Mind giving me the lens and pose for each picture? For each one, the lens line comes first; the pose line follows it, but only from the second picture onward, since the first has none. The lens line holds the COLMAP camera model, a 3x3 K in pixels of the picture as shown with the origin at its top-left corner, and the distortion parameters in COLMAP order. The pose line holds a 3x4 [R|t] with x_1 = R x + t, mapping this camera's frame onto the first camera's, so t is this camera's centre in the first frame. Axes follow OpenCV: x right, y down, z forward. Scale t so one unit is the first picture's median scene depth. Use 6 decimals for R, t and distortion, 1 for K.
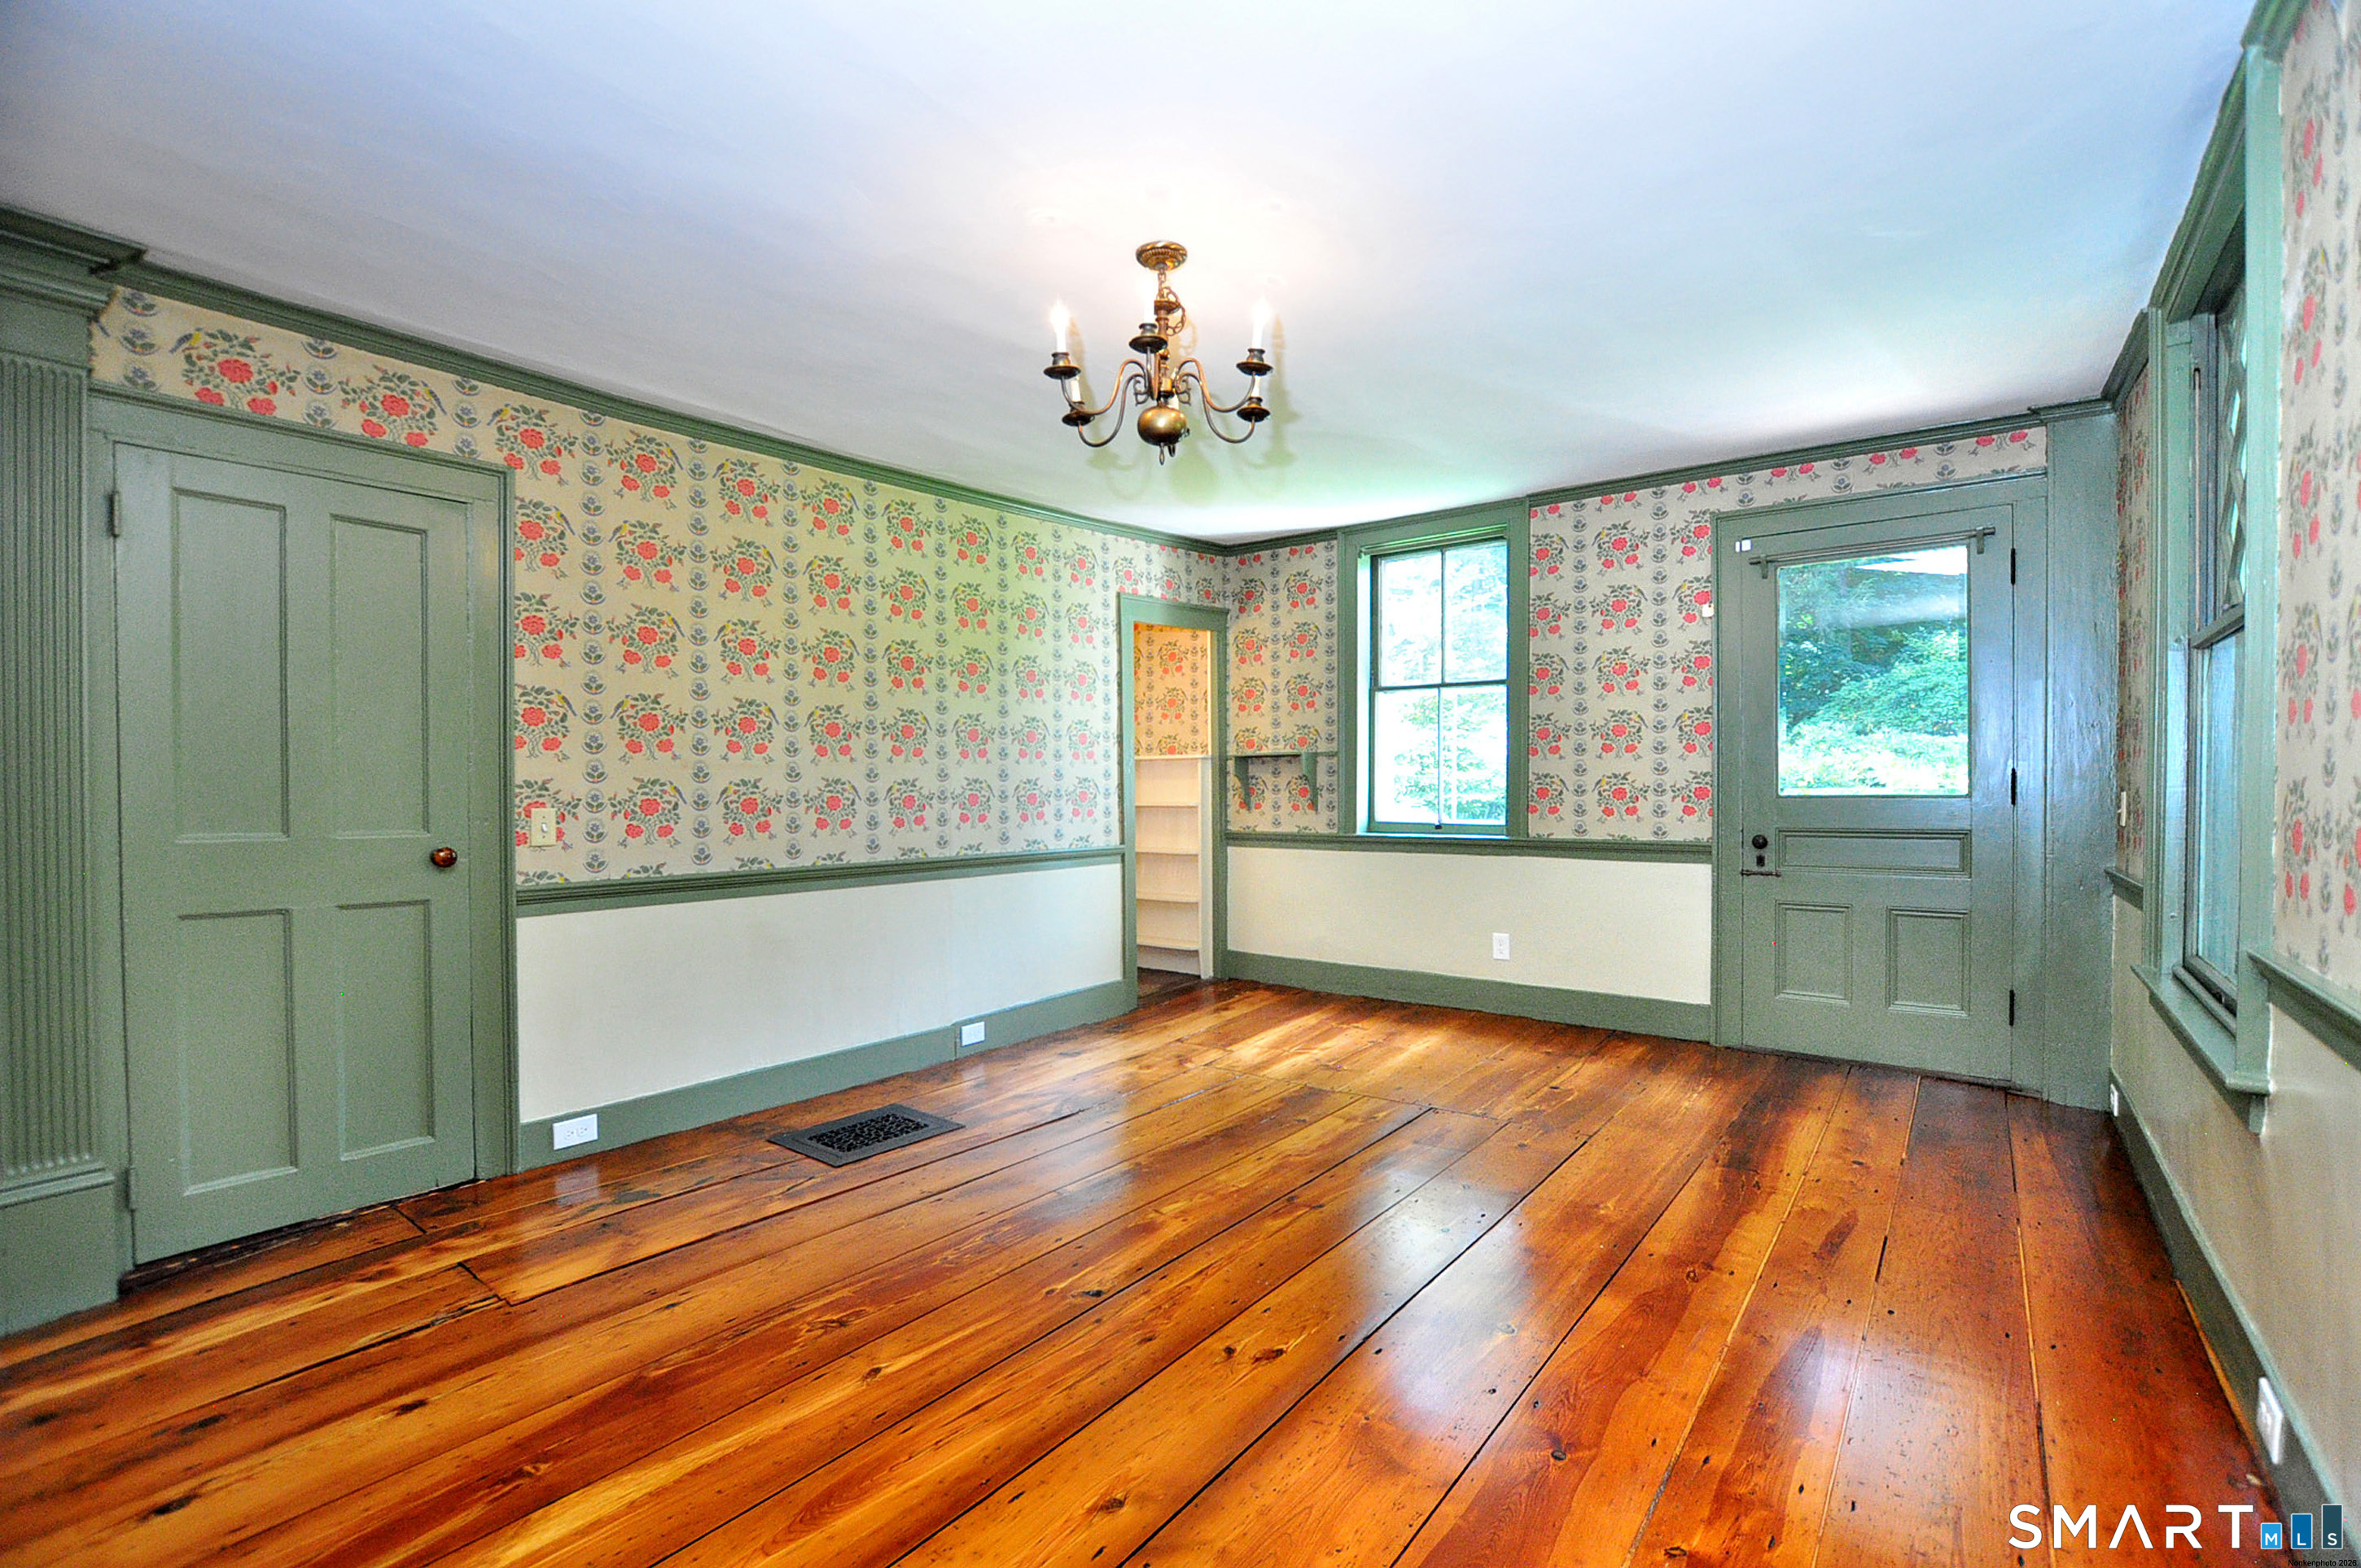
lens RADIAL K [[1037.8, 0, 1187.5], [0, 1037.8, 789.7], [0, 0, 1]] dist [-0.028739, 0.001255]
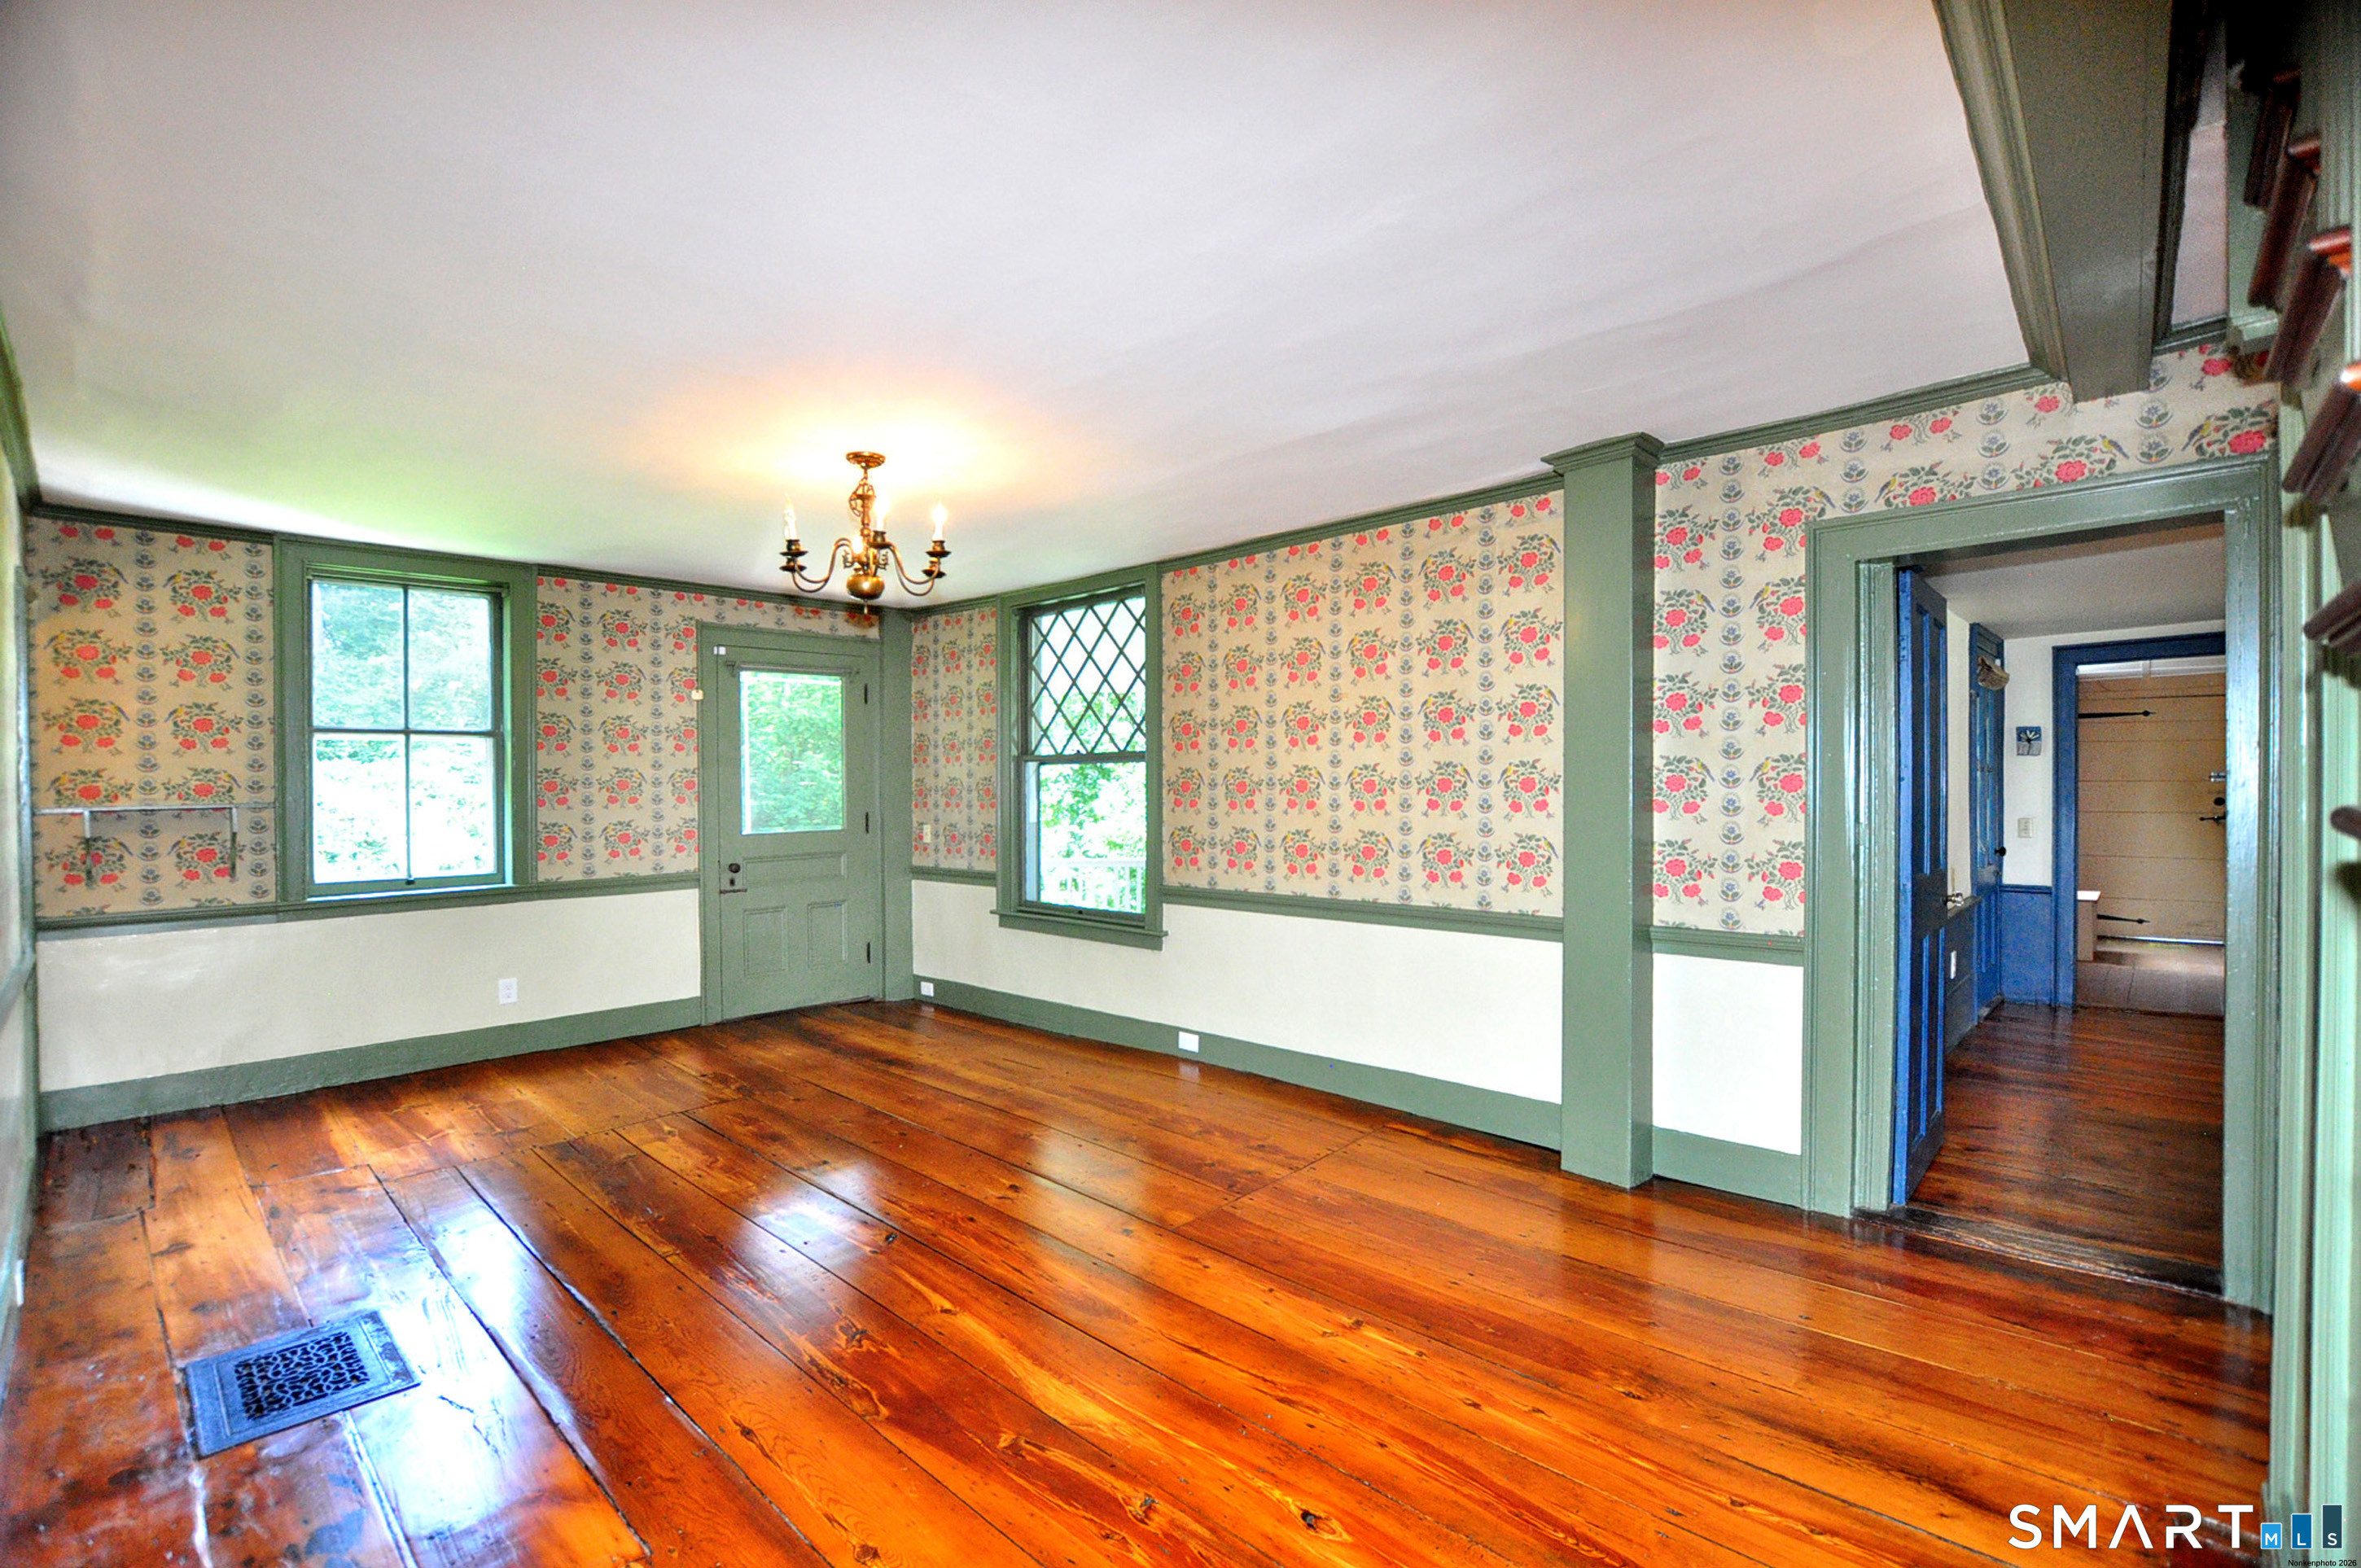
lens RADIAL K [[1026.2, 0, 1169.9], [0, 1026.2, 800.7], [0, 0, 1]] dist [-0.034837, -0.000255]
pose [[0.111581, -0.013792, 0.993660, -0.733303], [0.019630, 0.999739, 0.011672, -0.044114], [-0.993561, 0.018203, 0.111822, 0.267057]]
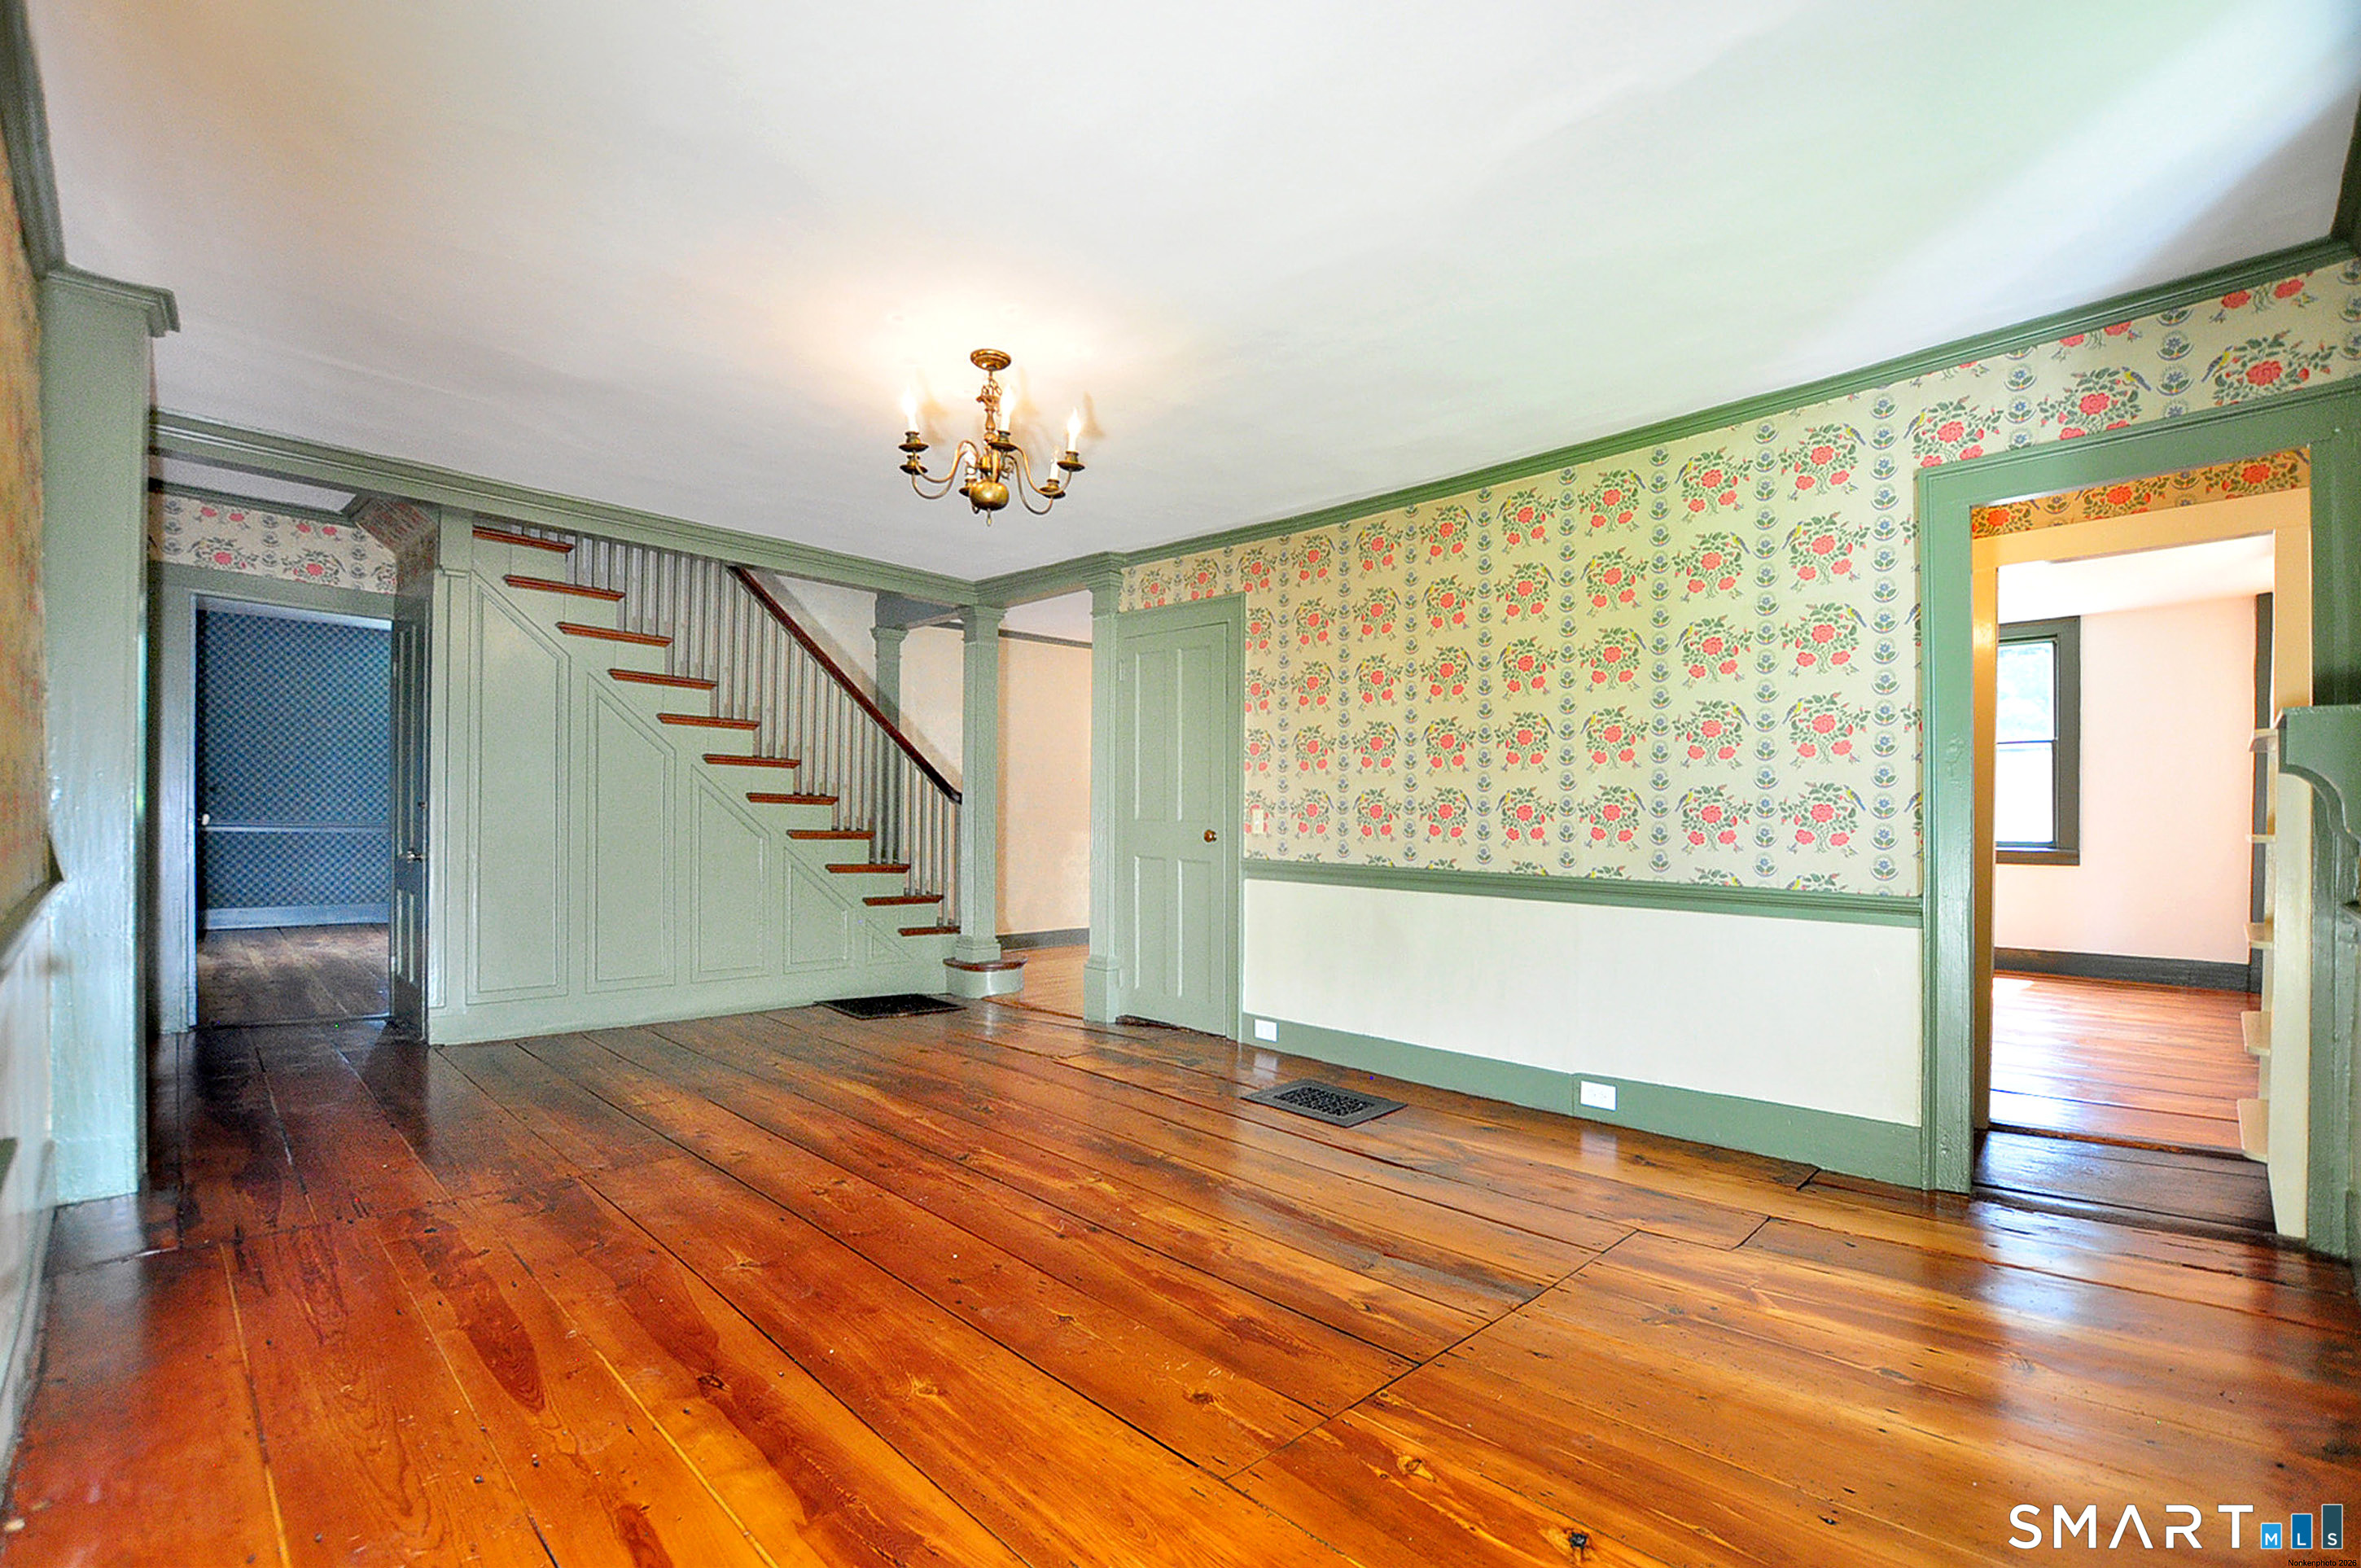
lens RADIAL K [[1065.0, 0, 1193.8], [0, 1065.0, 796.3], [0, 0, 1]] dist [-0.033177, 0.000484]
pose [[-0.119789, -0.009422, -0.992755, 0.704488], [-0.017595, 0.999818, -0.007366, 0.009256], [0.992643, 0.016585, -0.119933, 0.815007]]
